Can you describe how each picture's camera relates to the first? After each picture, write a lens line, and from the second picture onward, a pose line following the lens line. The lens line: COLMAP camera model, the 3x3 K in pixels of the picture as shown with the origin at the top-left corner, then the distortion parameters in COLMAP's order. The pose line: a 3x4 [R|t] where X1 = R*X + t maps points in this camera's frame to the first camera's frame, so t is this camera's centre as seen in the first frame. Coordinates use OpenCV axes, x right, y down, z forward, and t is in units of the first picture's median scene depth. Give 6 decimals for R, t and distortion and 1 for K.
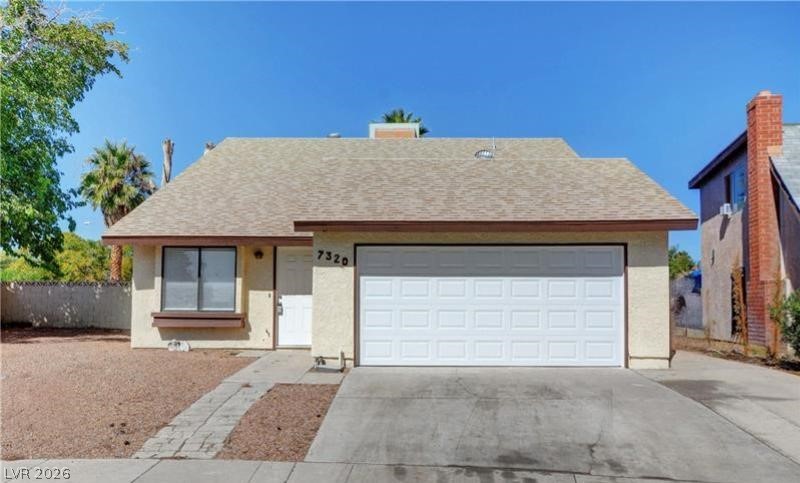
lens RADIAL K [[654.5, 0, 400.0], [0, 654.5, 241.5], [0, 0, 1]] dist [0.002926, 0.013688]
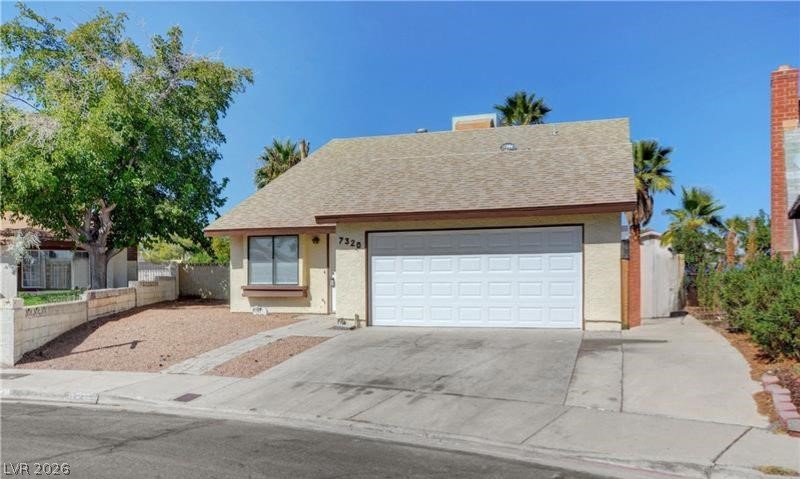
lens RADIAL K [[664.4, 0, 400.0], [0, 664.4, 239.5], [0, 0, 1]] dist [-0.001037, -0.002679]
pose [[0.956036, -0.026634, -0.292038, 0.324287], [0.036835, 0.998886, 0.029487, -0.014107], [0.290927, -0.038948, 0.955952, -0.195730]]
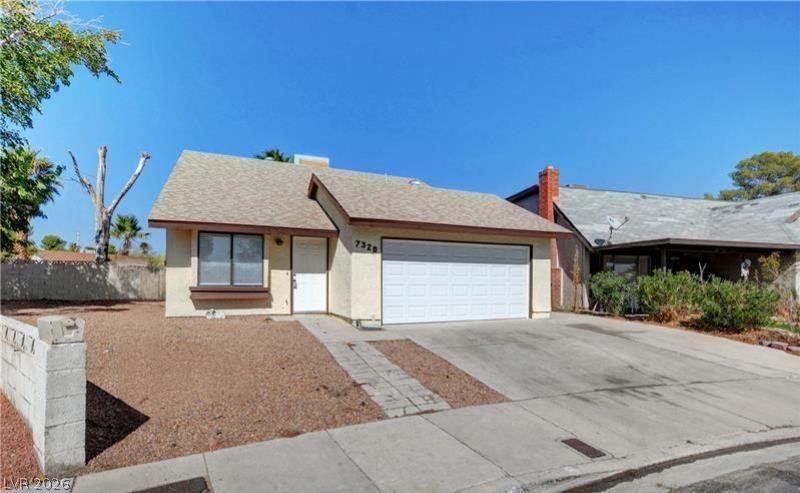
lens RADIAL K [[393.6, 0, 402.3], [0, 393.6, 268.6], [0, 0, 1]] dist [-0.030286, -0.000183]
pose [[0.900657, 0.016744, 0.434208, -0.335293], [-0.044066, 0.997625, 0.052933, 0.021163], [-0.432290, -0.066809, 0.899256, 0.200784]]
